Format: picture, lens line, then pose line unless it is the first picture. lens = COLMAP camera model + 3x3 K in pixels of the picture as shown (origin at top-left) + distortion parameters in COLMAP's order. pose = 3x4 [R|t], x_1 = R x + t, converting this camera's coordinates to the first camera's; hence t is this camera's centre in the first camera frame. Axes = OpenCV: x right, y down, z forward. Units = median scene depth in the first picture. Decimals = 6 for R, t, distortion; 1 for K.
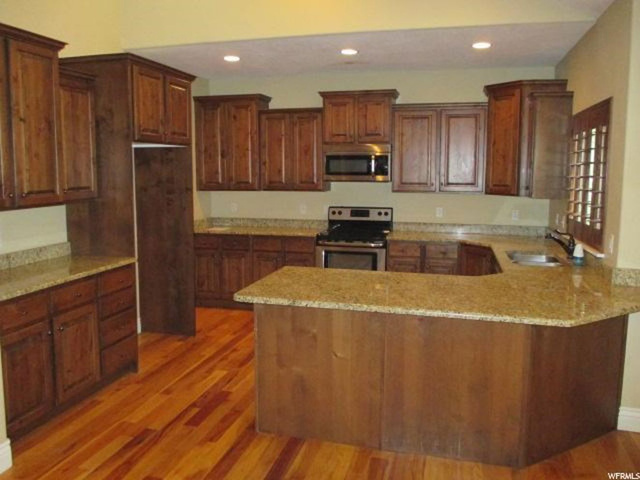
lens RADIAL K [[546.2, 0, 317.8], [0, 546.2, 219.3], [0, 0, 1]] dist [0.003044, 0.007691]
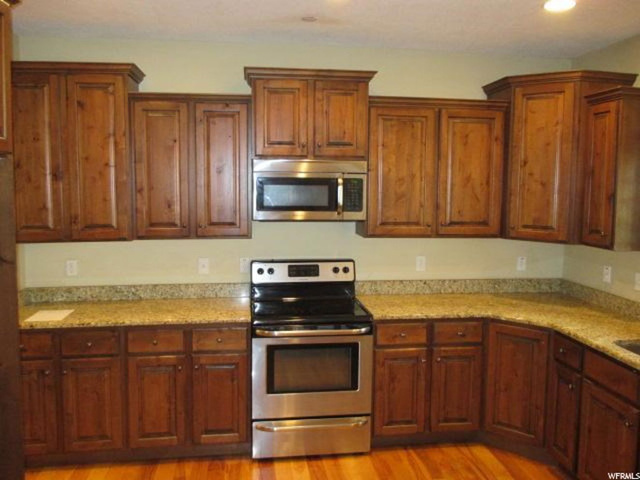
lens RADIAL K [[546.2, 0, 317.8], [0, 546.2, 219.3], [0, 0, 1]] dist [0.003044, 0.007691]
pose [[0.928079, -0.023265, 0.371656, -0.139397], [0.029392, 0.999509, -0.010828, -0.062925], [-0.371222, 0.020973, 0.928307, 0.426333]]
